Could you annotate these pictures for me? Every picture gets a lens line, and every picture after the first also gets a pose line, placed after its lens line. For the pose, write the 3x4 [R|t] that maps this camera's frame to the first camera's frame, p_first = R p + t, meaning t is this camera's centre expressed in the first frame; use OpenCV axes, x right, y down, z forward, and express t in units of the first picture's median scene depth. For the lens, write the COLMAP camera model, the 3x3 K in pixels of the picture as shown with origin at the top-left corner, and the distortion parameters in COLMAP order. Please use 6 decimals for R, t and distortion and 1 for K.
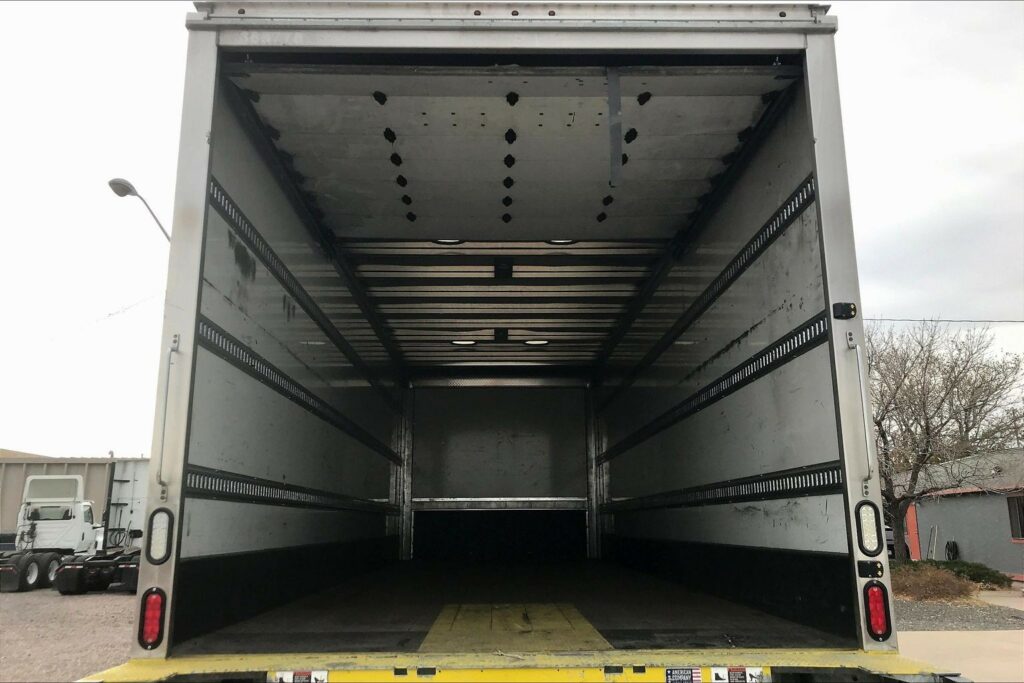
lens RADIAL K [[873.5, 0, 516.2], [0, 873.5, 309.8], [0, 0, 1]] dist [0.024347, -0.001523]
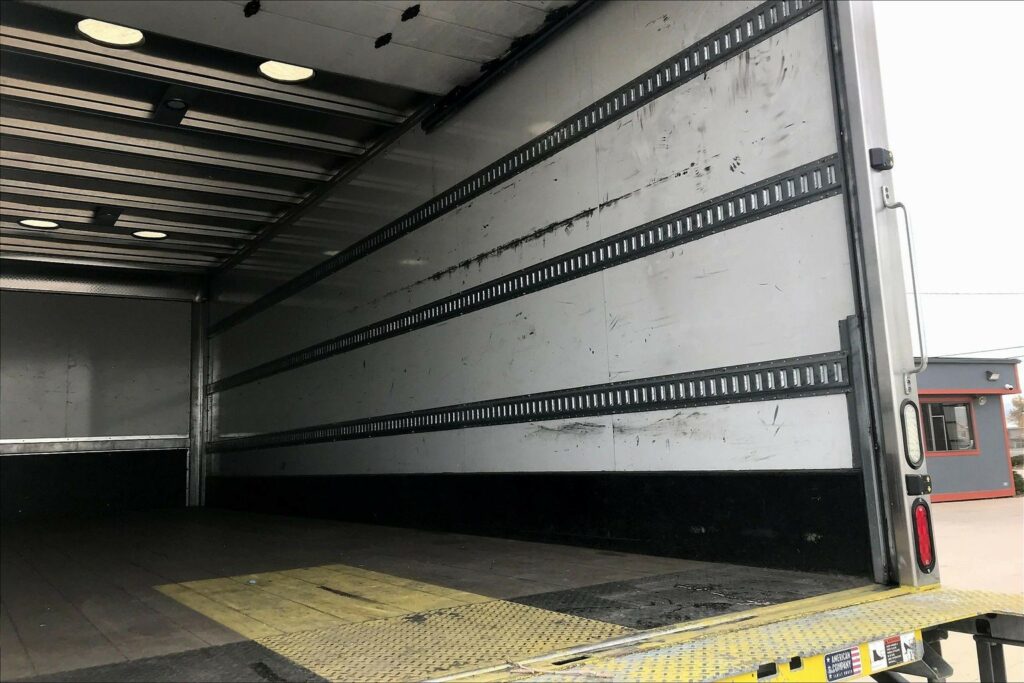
lens RADIAL K [[851.3, 0, 527.3], [0, 851.3, 334.9], [0, 0, 1]] dist [0.060936, -0.003102]
pose [[0.840826, 0.039793, 0.539841, -0.269707], [-0.088262, 0.994026, 0.064202, 0.124201], [-0.534061, -0.101630, 0.839315, 0.478010]]
